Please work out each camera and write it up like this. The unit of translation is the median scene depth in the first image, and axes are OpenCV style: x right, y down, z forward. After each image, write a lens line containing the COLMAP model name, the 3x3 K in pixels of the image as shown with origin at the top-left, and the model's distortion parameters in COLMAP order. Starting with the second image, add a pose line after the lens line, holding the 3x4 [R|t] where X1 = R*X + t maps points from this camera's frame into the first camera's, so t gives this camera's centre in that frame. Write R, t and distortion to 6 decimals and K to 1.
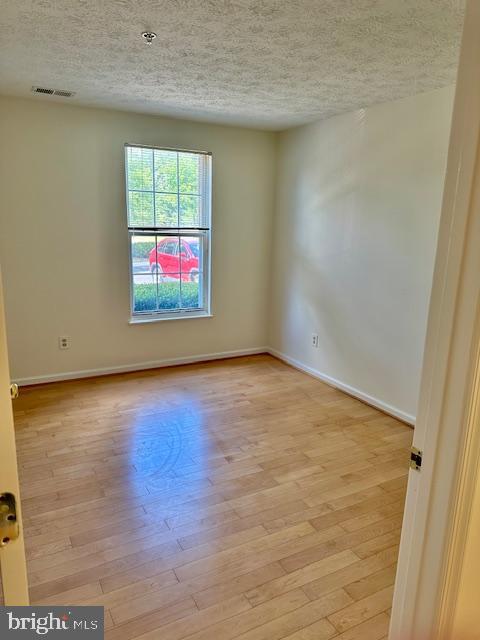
lens RADIAL K [[432.0, 0, 240.0], [0, 432.0, 320.0], [0, 0, 1]] dist [-0.002409, -0.001812]
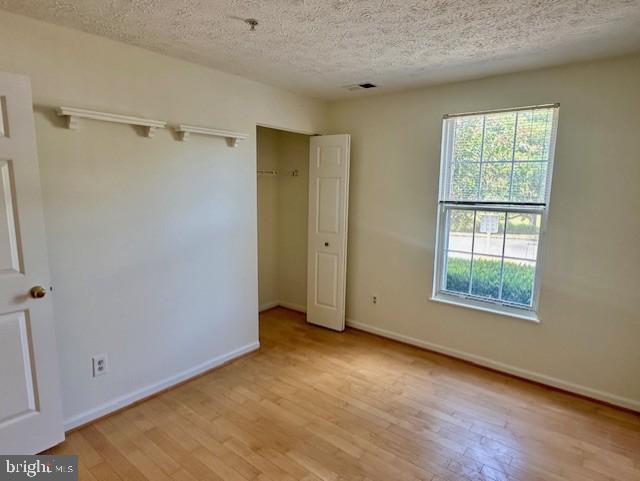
lens RADIAL K [[366.0, 0, 320.0], [0, 366.0, 240.5], [0, 0, 1]] dist [-0.001377, 0.000184]
pose [[0.404821, 0.117477, -0.906818, 0.362015], [-0.210931, 0.976964, 0.032401, -0.093978], [0.889735, 0.178159, 0.420275, 0.417929]]
